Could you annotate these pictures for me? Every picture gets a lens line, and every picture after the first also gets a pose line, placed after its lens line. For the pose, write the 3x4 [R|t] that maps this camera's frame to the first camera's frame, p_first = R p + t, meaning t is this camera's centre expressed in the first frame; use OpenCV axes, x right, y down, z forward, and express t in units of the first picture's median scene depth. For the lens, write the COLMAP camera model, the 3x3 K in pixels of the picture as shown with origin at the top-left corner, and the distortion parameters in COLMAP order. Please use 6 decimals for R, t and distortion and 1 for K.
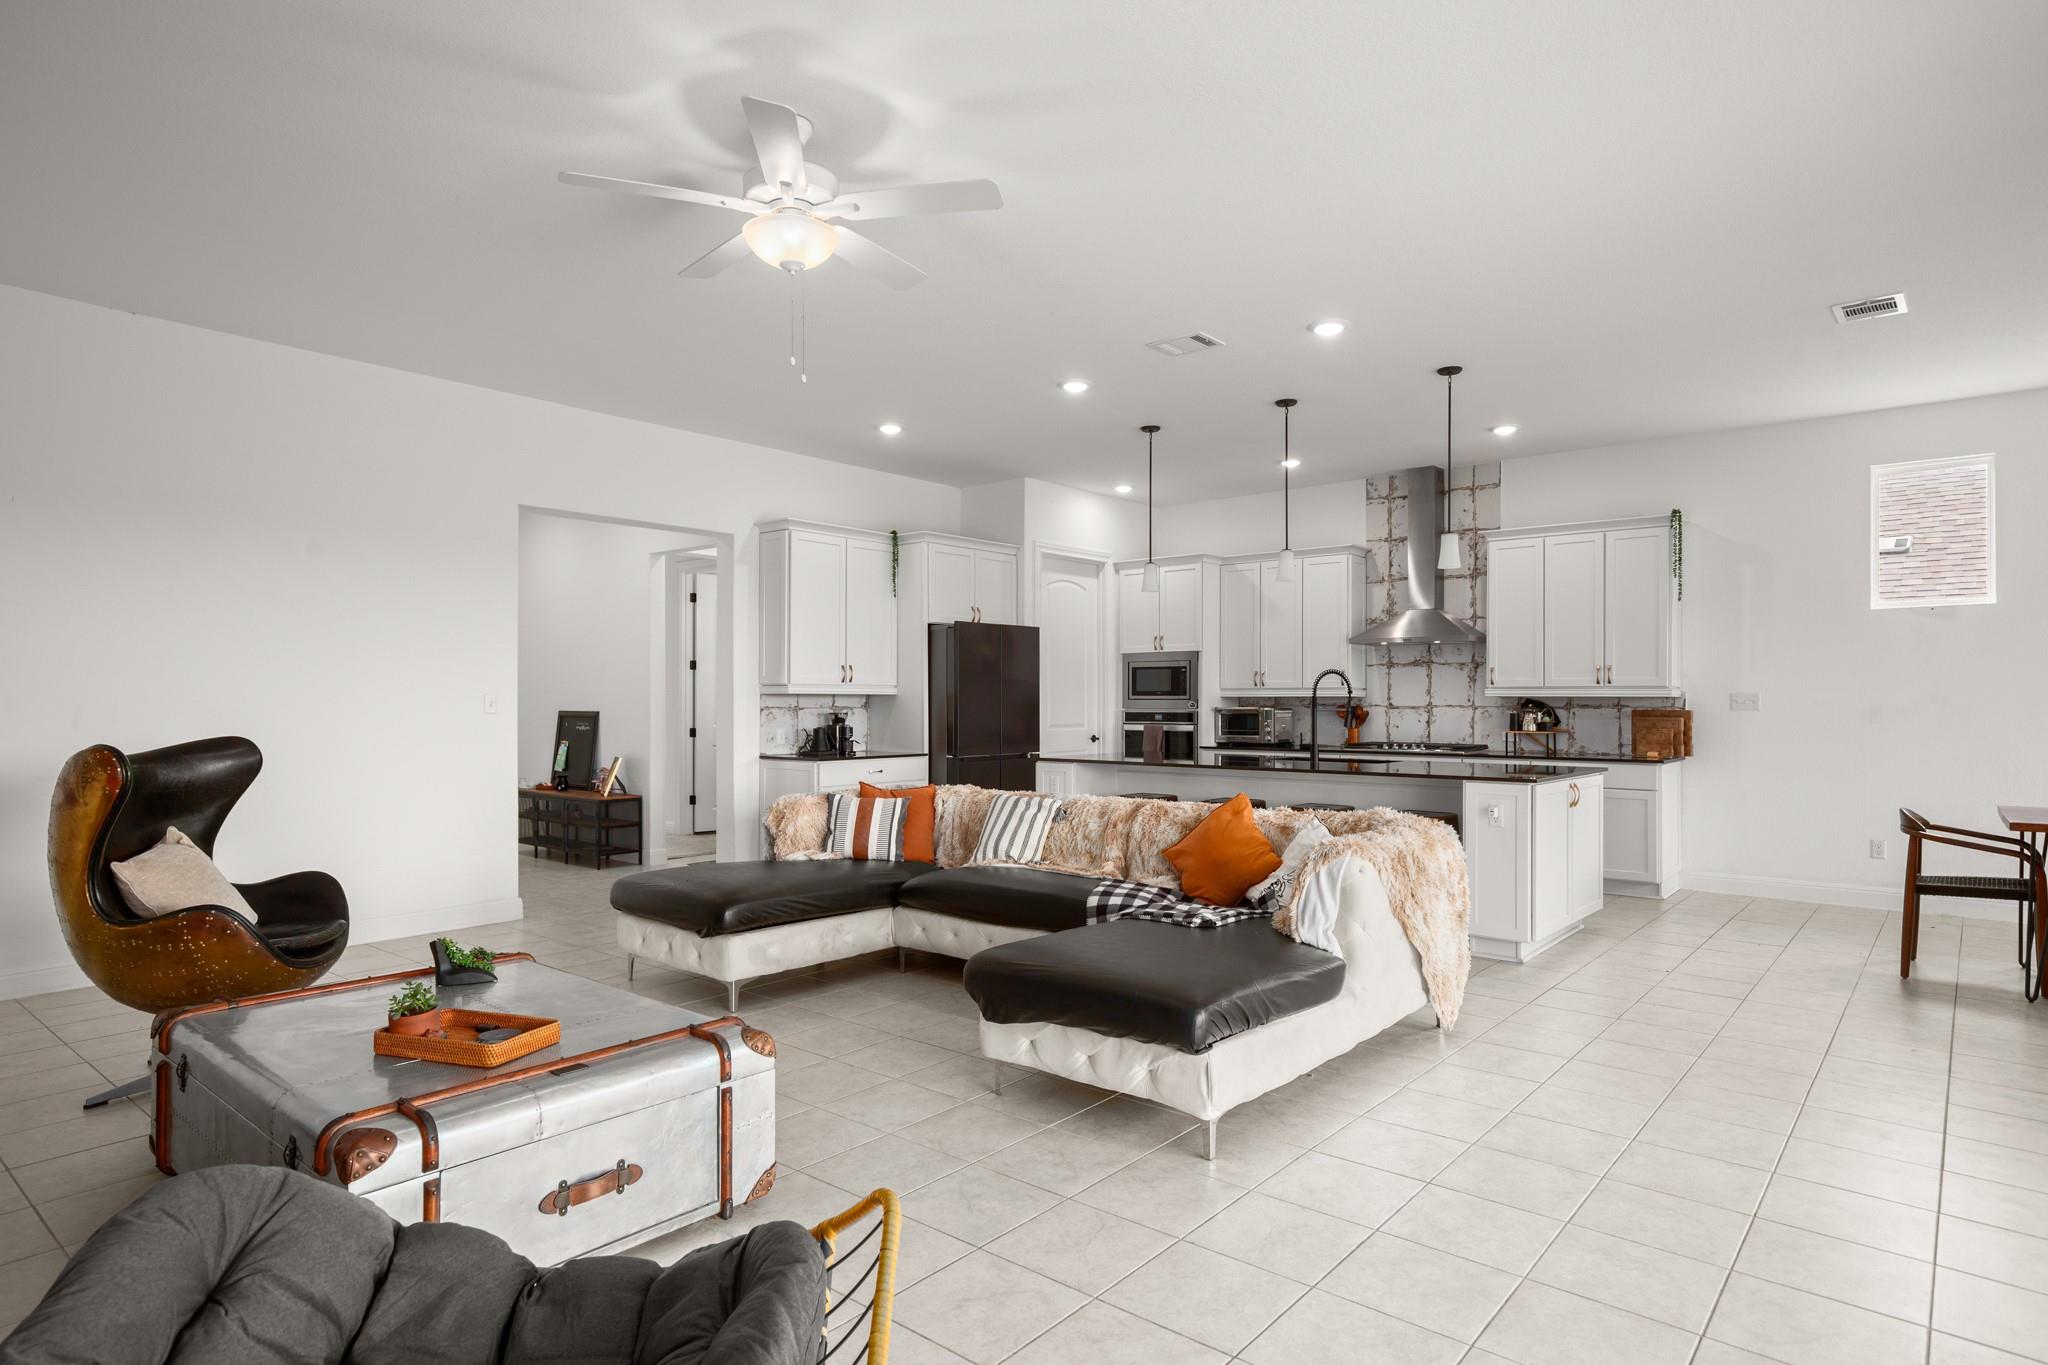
lens RADIAL K [[1117.4, 0, 1025.9], [0, 1117.4, 703.1], [0, 0, 1]] dist [0.017049, -0.000117]
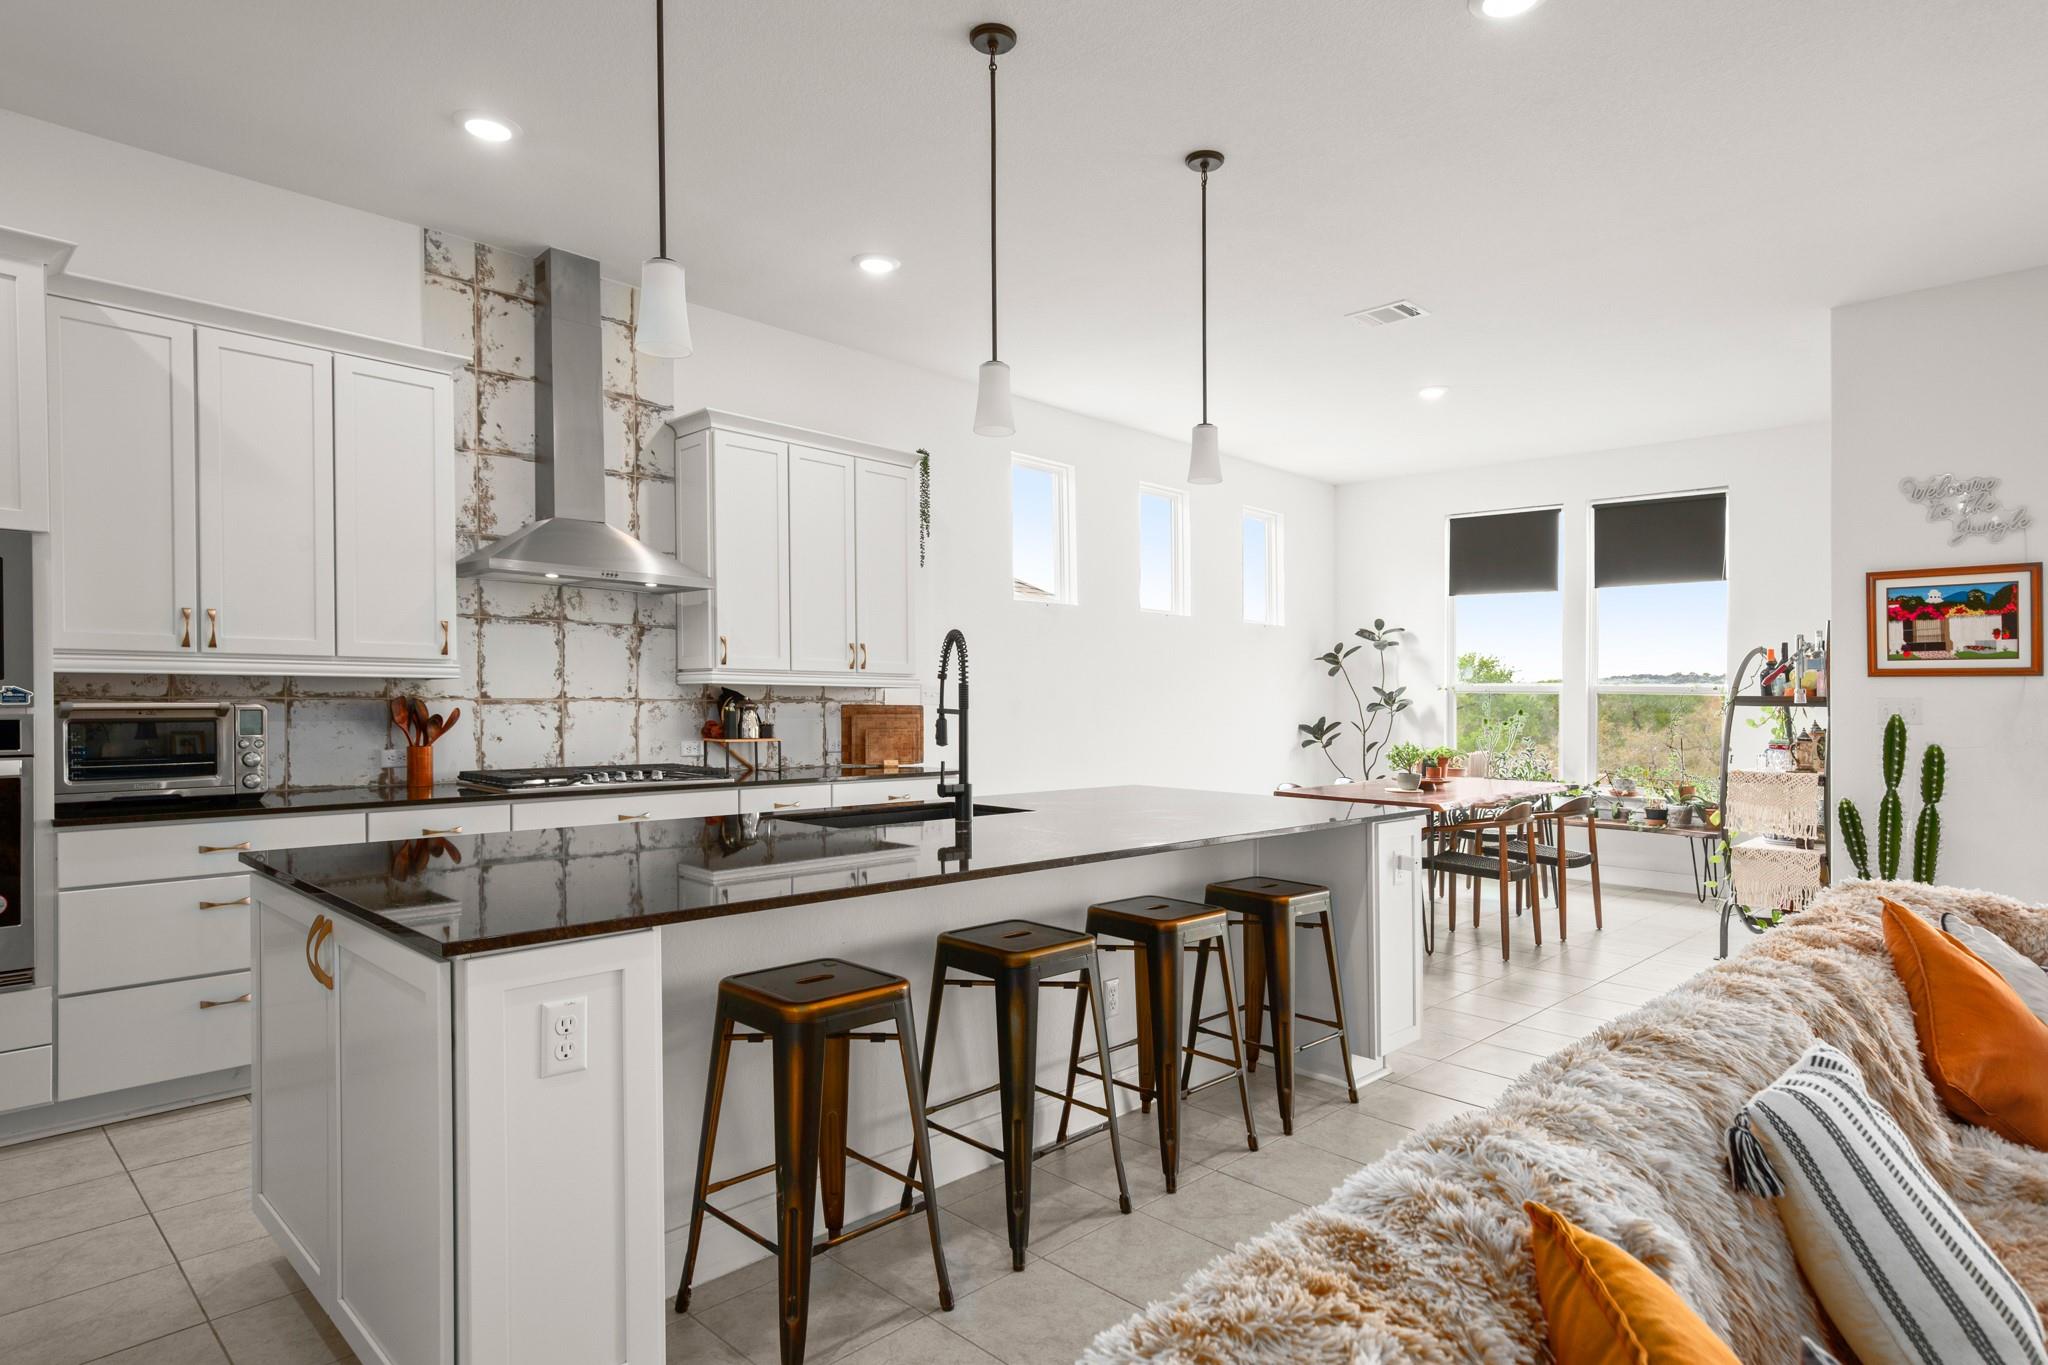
lens RADIAL K [[1130.9, 0, 1029.0], [0, 1130.9, 677.2], [0, 0, 1]] dist [0.013946, 0.000564]
pose [[0.070331, 0.015122, 0.997409, -0.179141], [-0.009936, 0.999846, -0.014458, -0.002198], [-0.997474, -0.008894, 0.070471, 0.765828]]
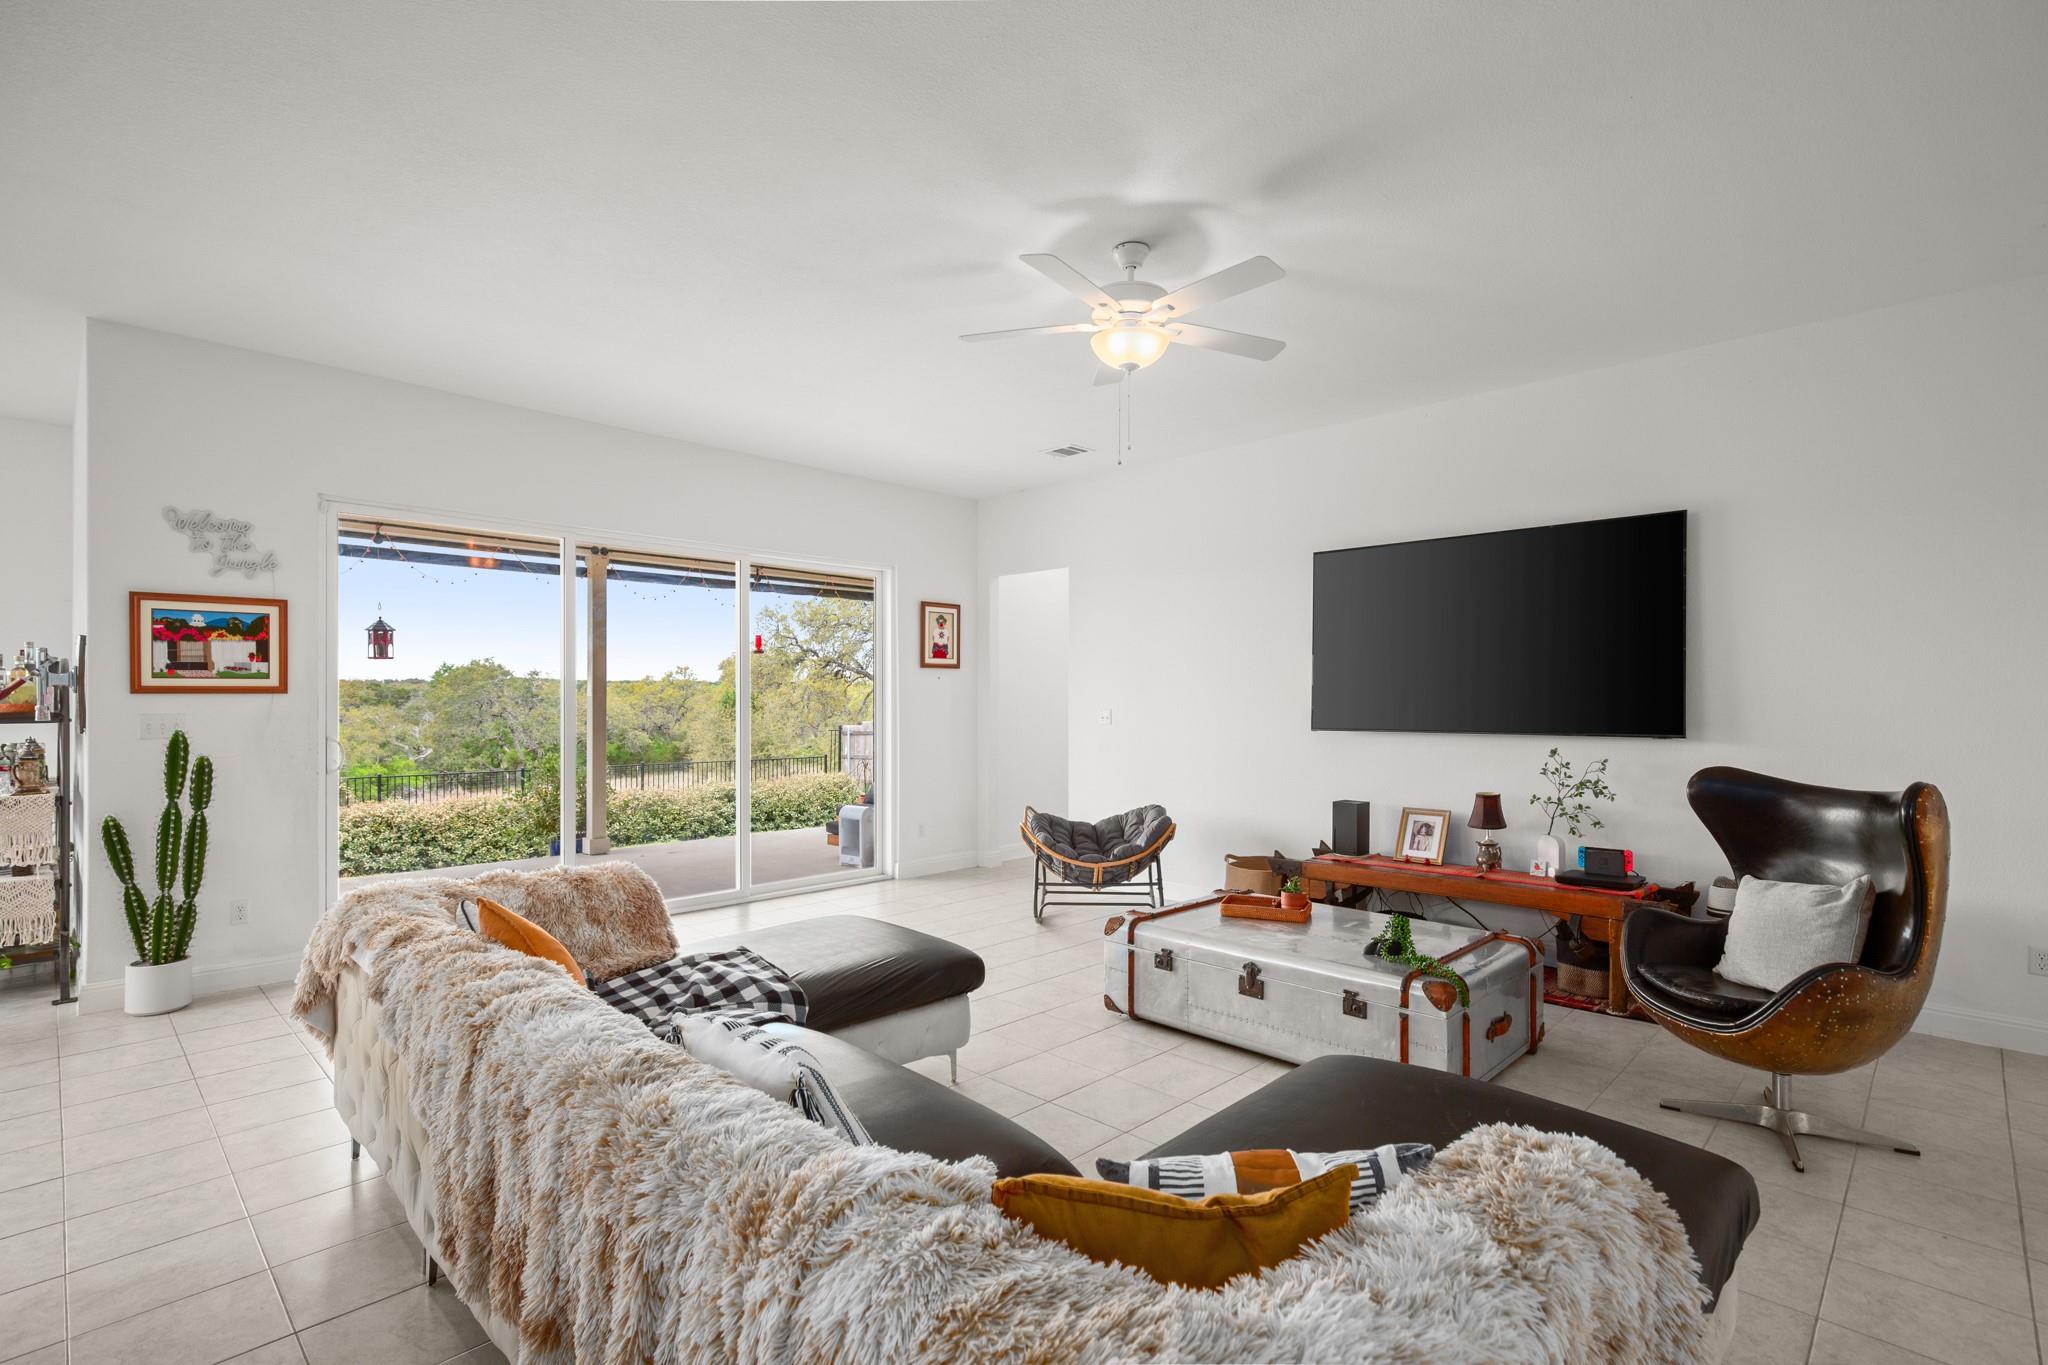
lens RADIAL K [[961.1, 0, 1025.6], [0, 961.1, 693.3], [0, 0, 1]] dist [-0.005120, 0.000365]
pose [[-0.997550, -0.000760, 0.069953, -0.066024], [-0.001069, 0.999990, -0.004378, -0.013777], [-0.069948, -0.004442, -0.997541, 0.847006]]
